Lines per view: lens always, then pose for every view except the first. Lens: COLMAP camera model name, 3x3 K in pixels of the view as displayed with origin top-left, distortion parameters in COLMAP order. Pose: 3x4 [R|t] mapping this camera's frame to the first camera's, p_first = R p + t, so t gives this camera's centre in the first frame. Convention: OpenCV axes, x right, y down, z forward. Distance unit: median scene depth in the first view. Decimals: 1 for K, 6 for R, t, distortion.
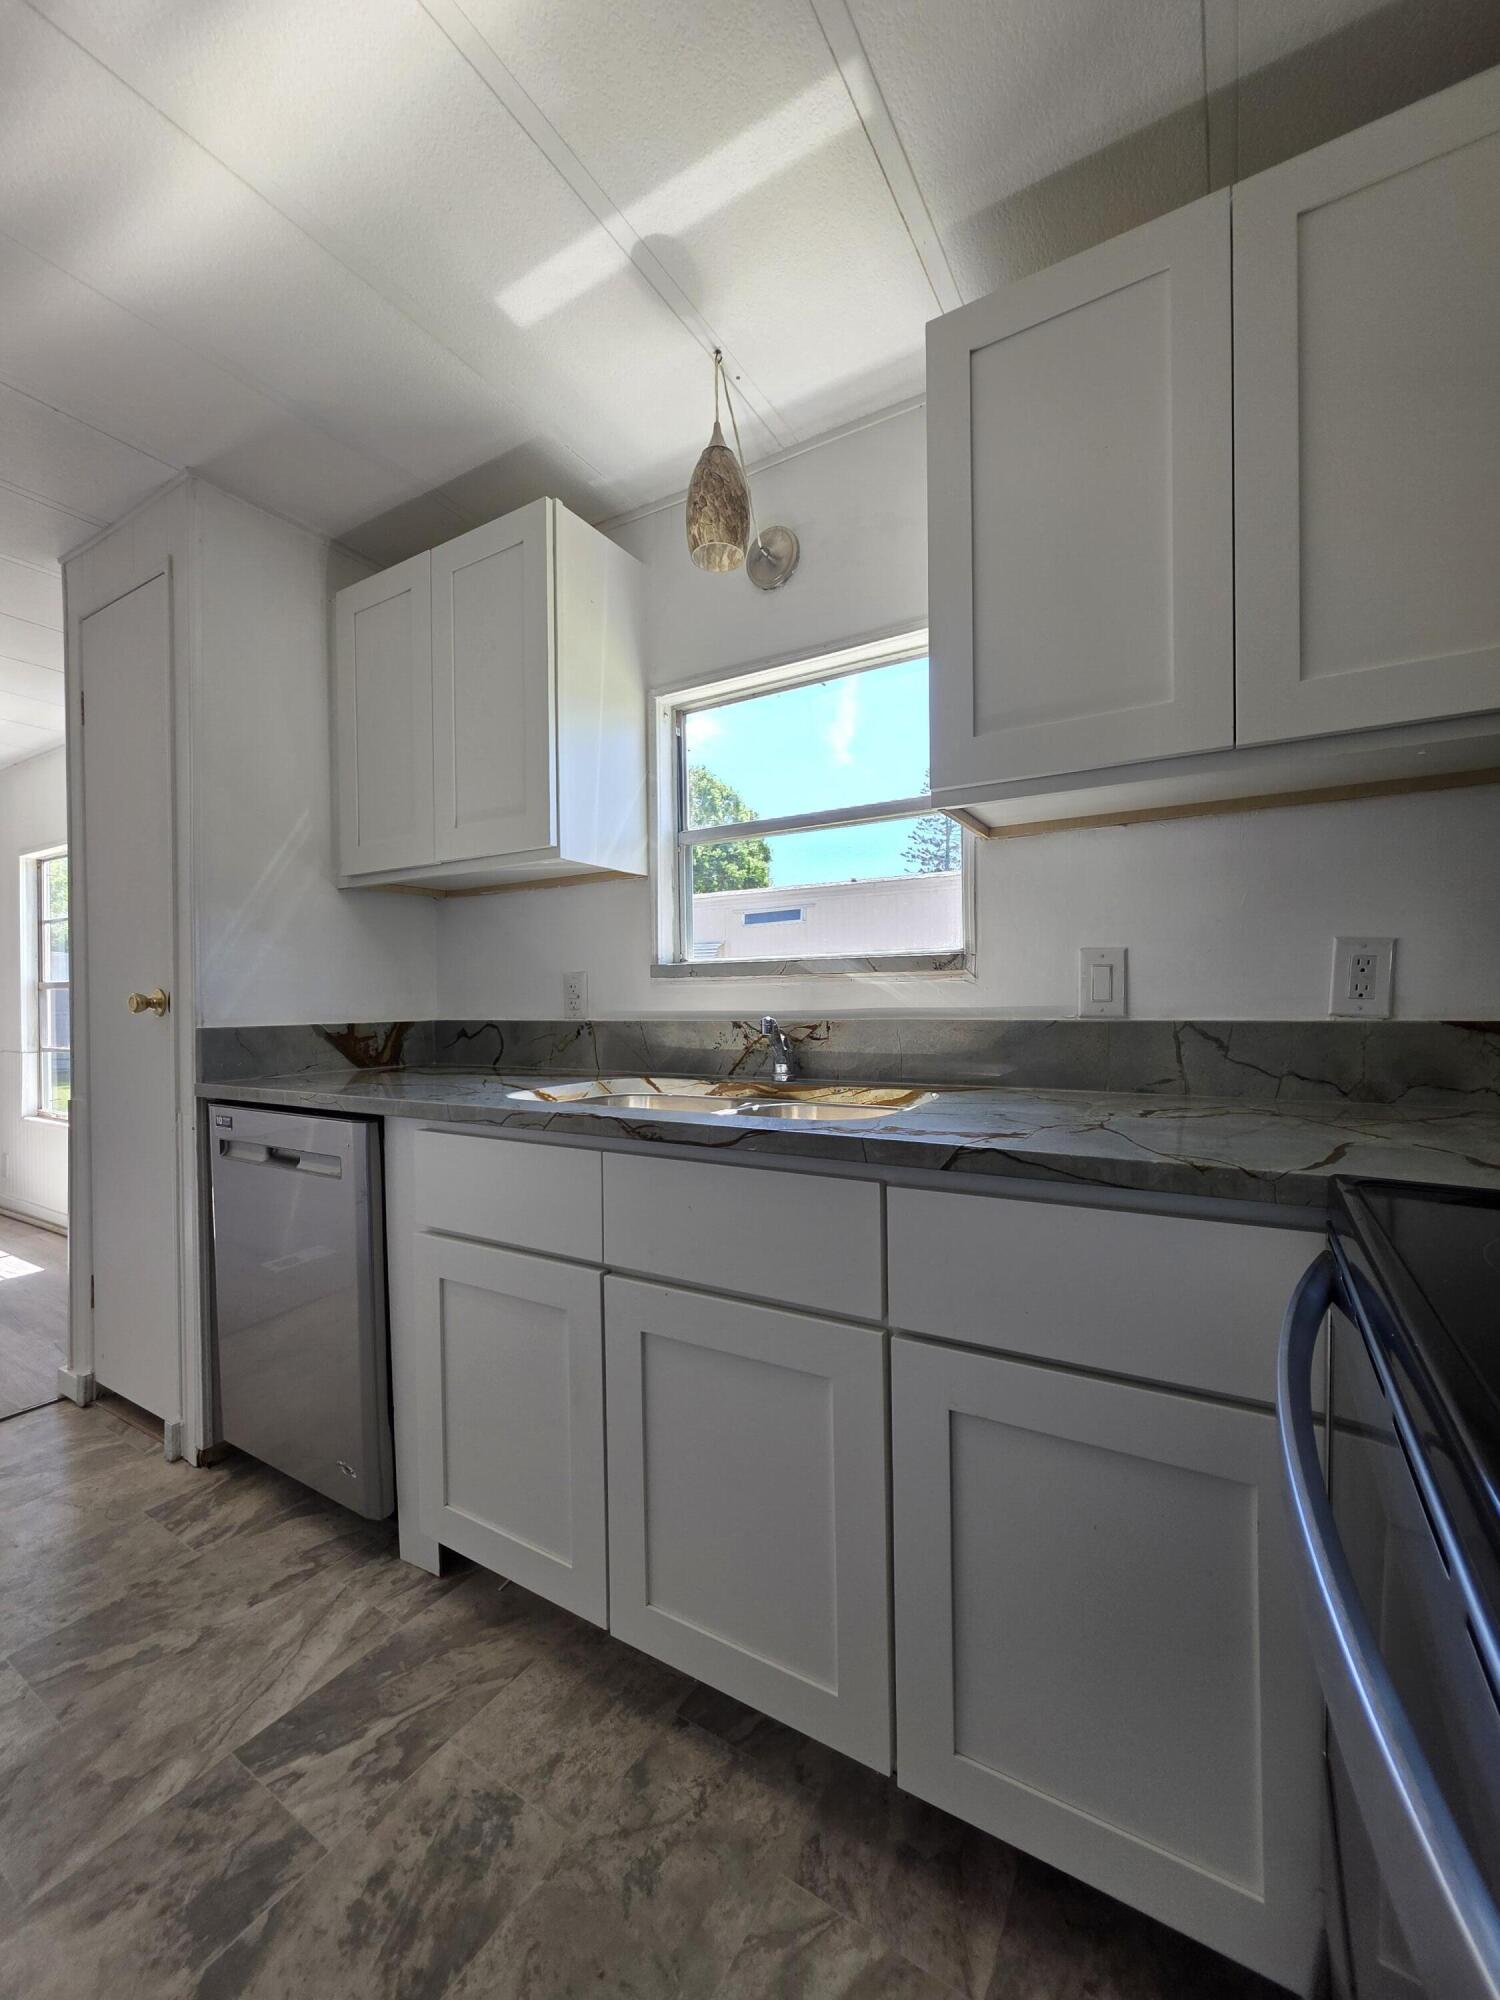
lens RADIAL K [[809.1, 0, 750.0], [0, 809.1, 1000.0], [0, 0, 1]] dist [0.000431, 0.003187]
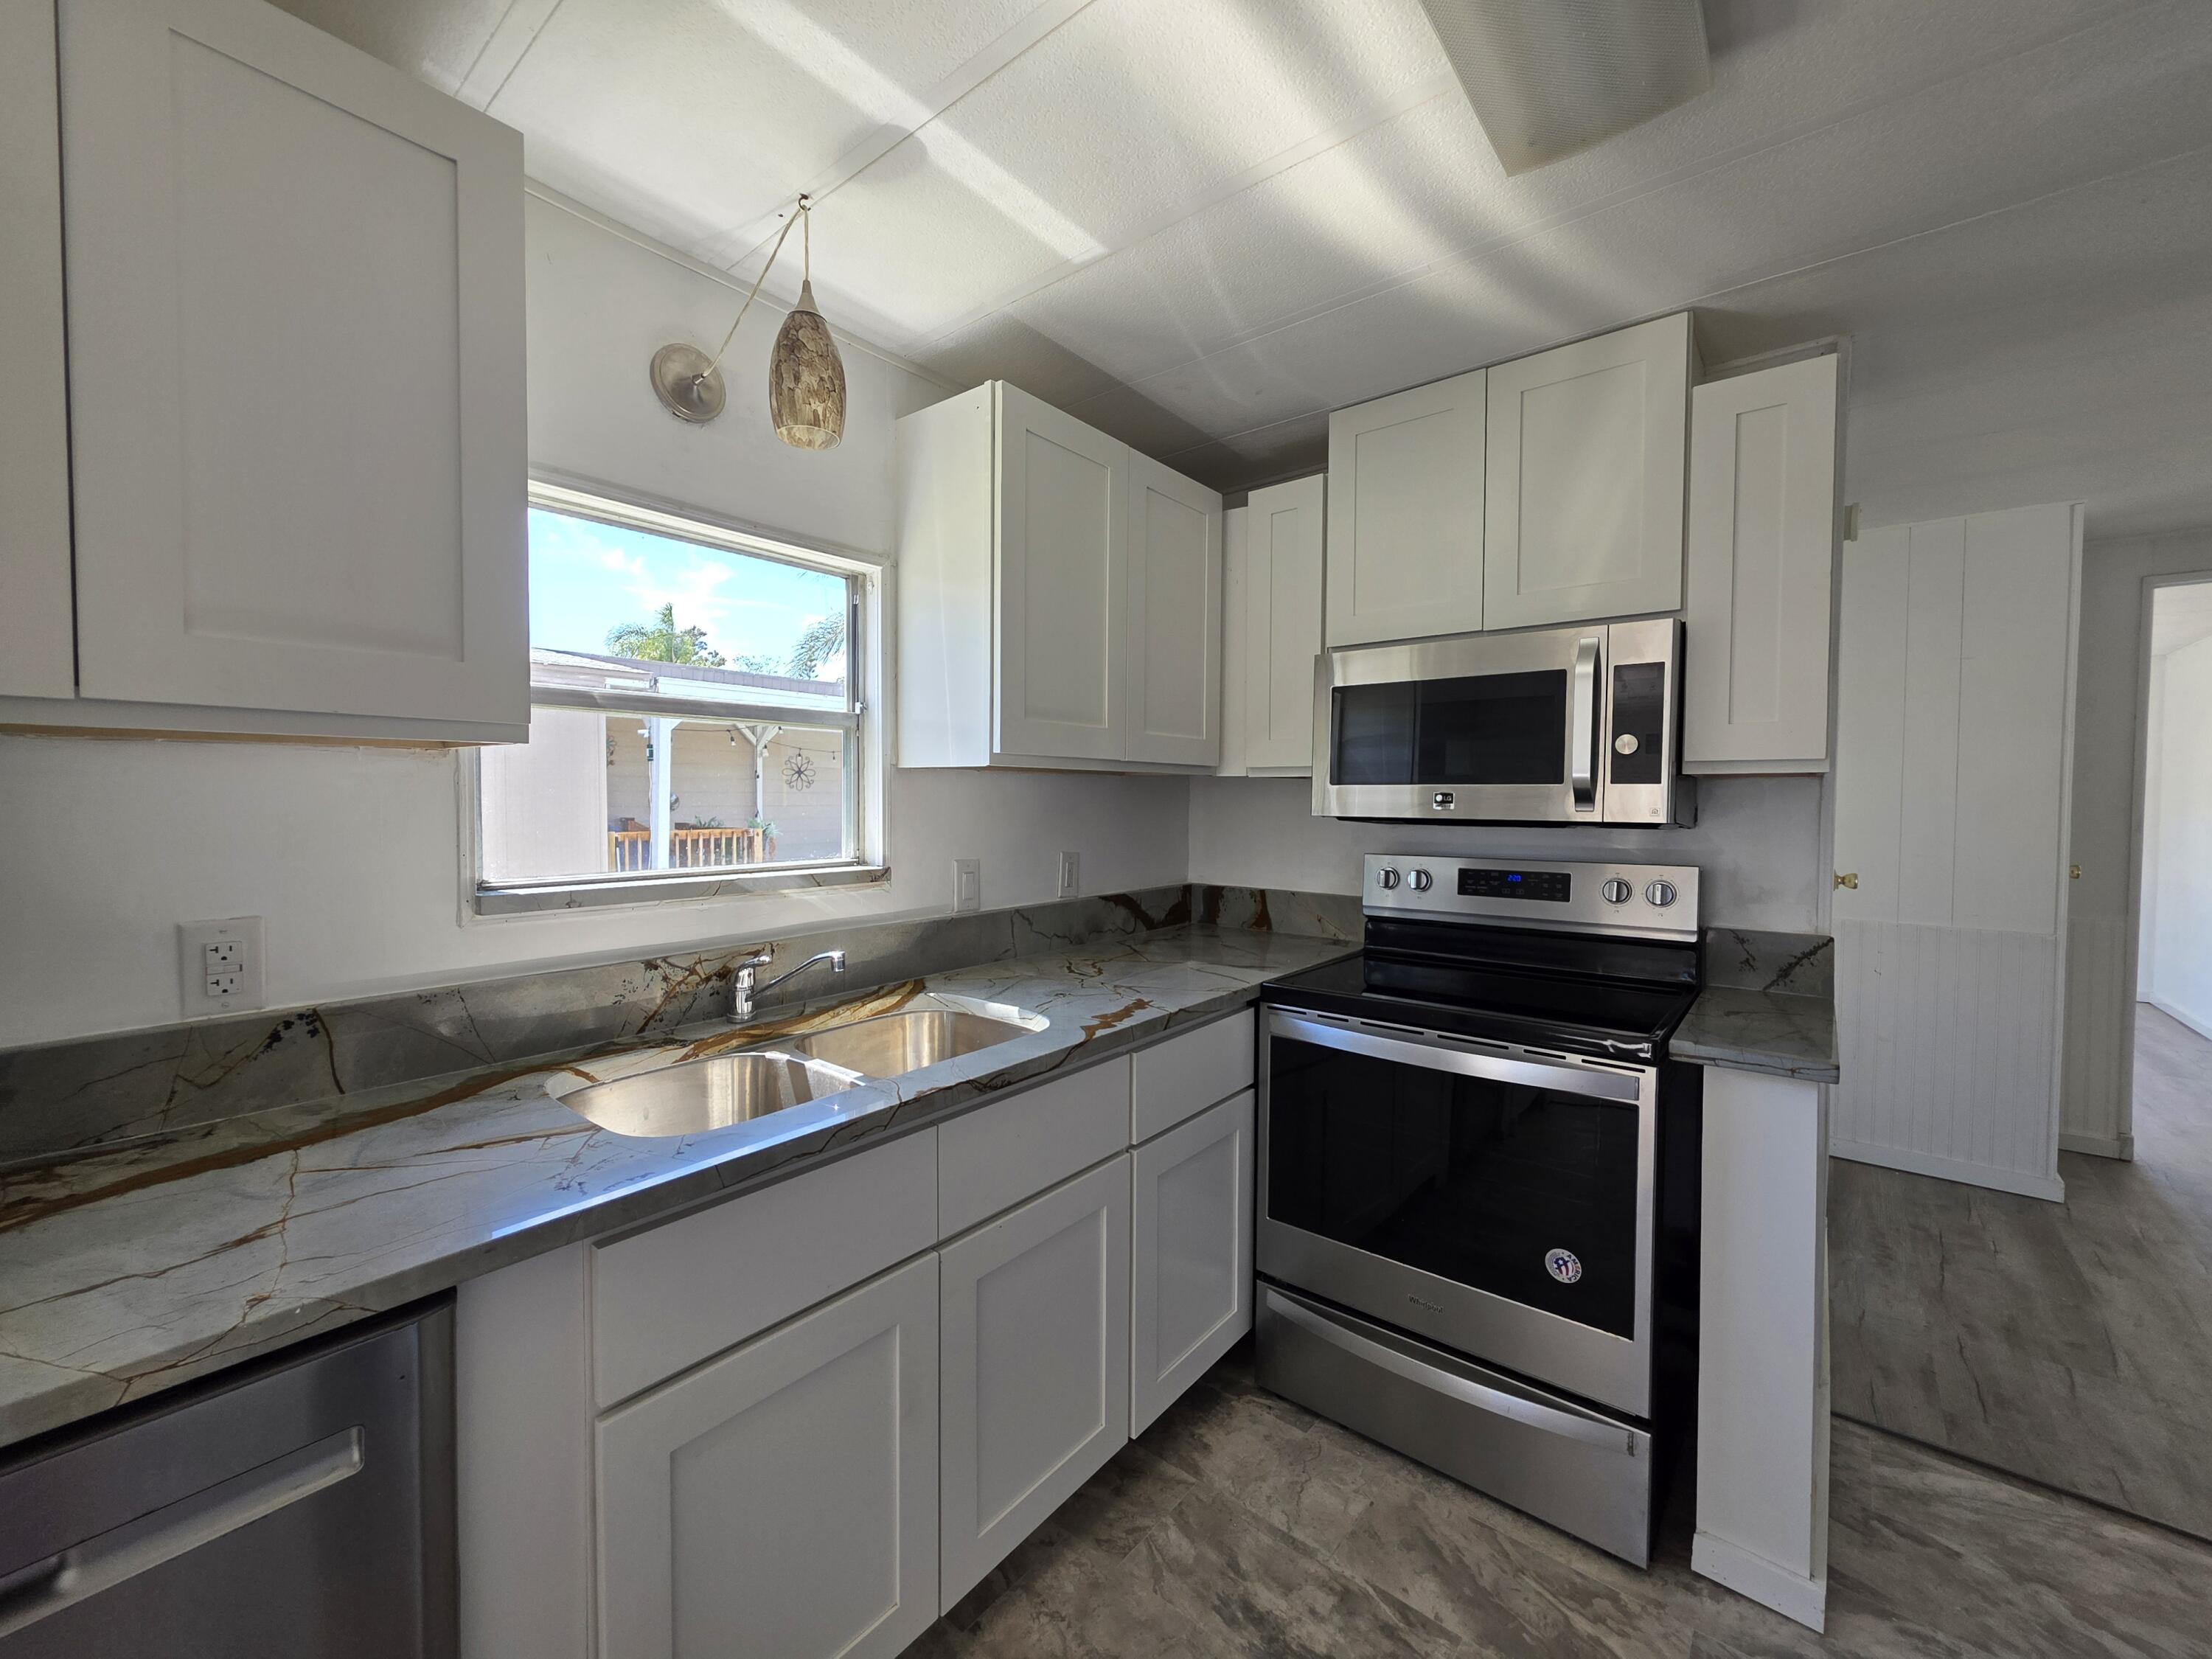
lens RADIAL K [[889.2, 0, 1112.5], [0, 889.2, 823.5], [0, 0, 1]] dist [0.003611, -0.000178]
pose [[0.133162, -0.022350, 0.990842, -1.082302], [-0.006505, 0.999704, 0.023424, -0.173939], [-0.991073, -0.009565, 0.132977, 0.611382]]
